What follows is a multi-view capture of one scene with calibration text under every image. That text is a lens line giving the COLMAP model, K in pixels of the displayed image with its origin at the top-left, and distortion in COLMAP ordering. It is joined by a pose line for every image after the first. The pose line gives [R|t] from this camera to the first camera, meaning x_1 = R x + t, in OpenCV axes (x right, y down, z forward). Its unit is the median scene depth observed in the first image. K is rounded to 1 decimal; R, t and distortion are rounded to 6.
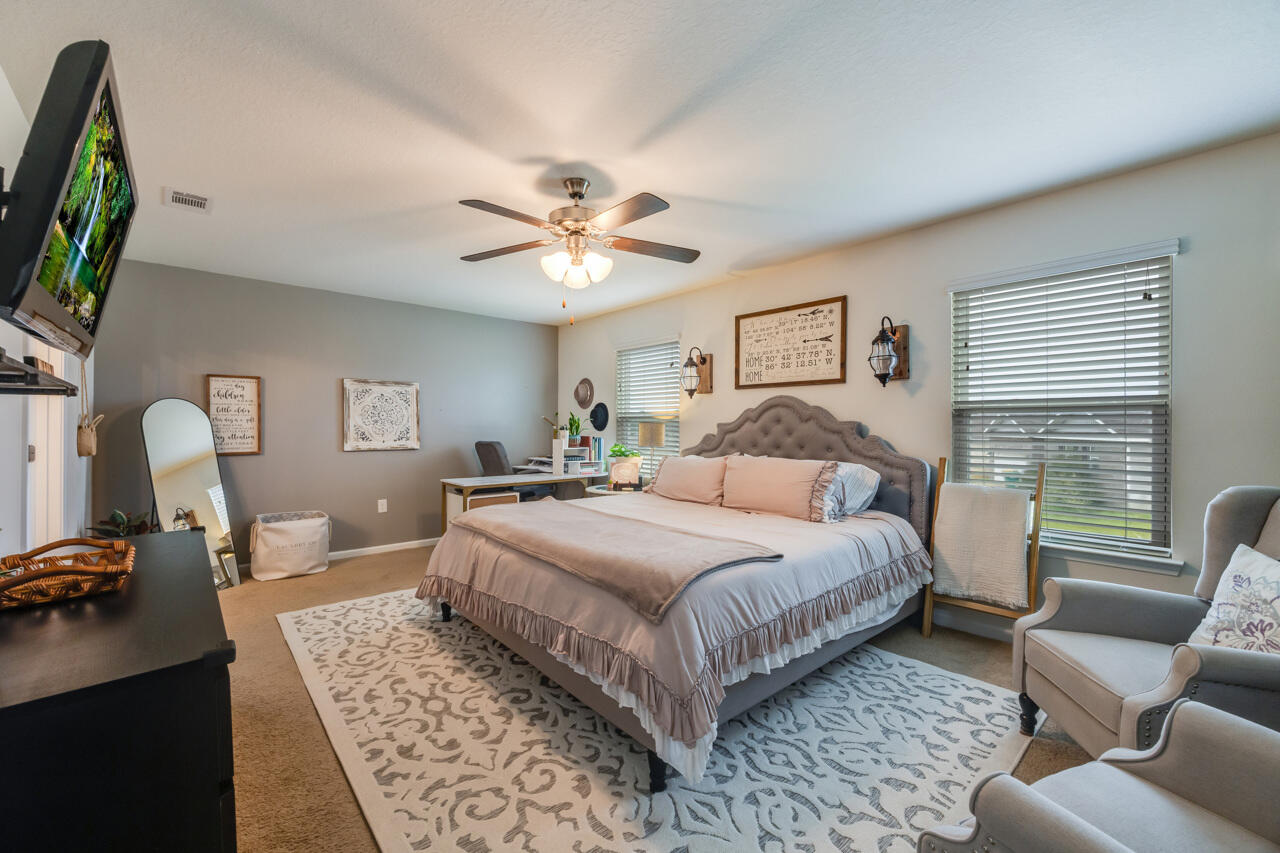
lens RADIAL K [[509.9, 0, 640.0], [0, 509.9, 426.5], [0, 0, 1]] dist [-0.012257, 0.000022]
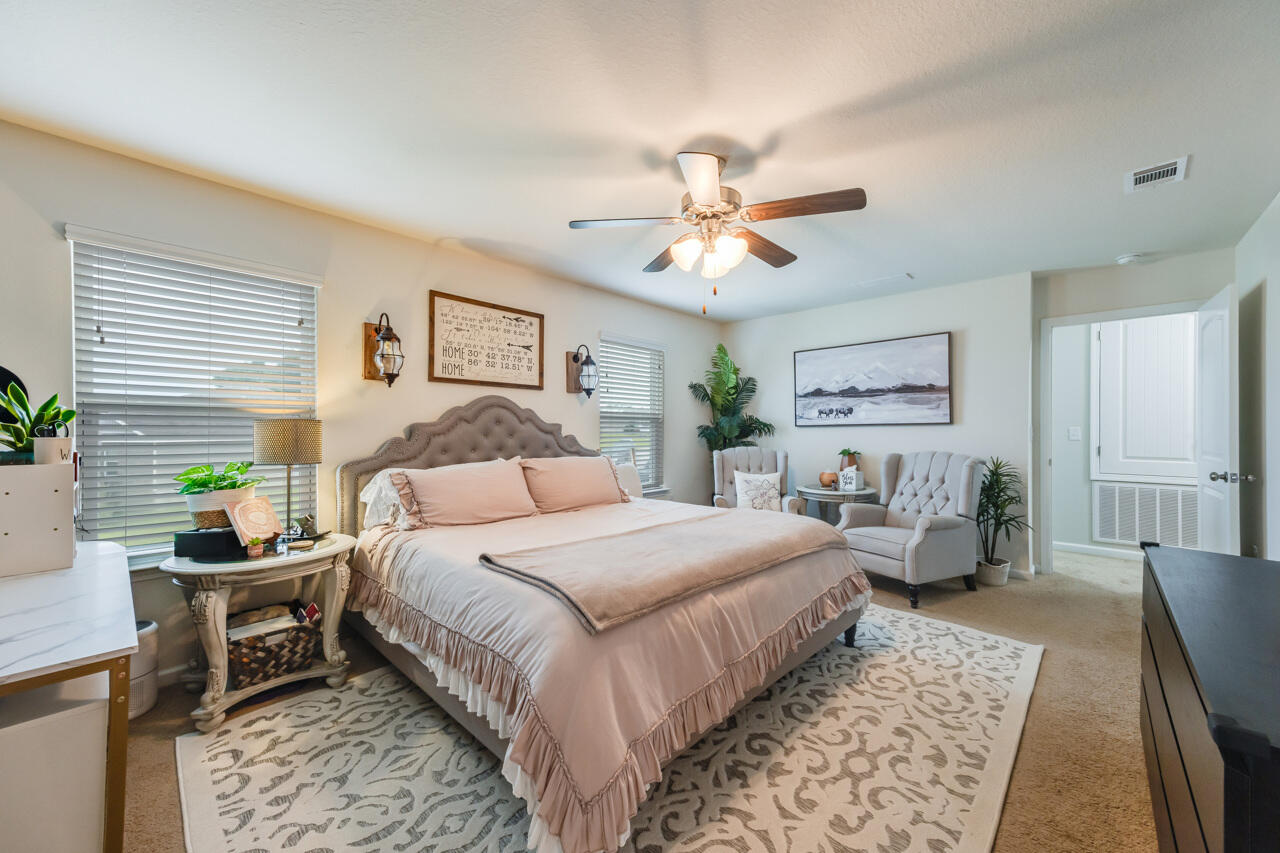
lens RADIAL K [[485.4, 0, 640.0], [0, 485.4, 426.5], [0, 0, 1]] dist [0.010945, 0.000042]
pose [[-0.085648, 0.003579, 0.996319, -0.984094], [-0.000988, 0.999993, -0.003677, 0.001563], [-0.996325, -0.001299, -0.085644, 1.199555]]
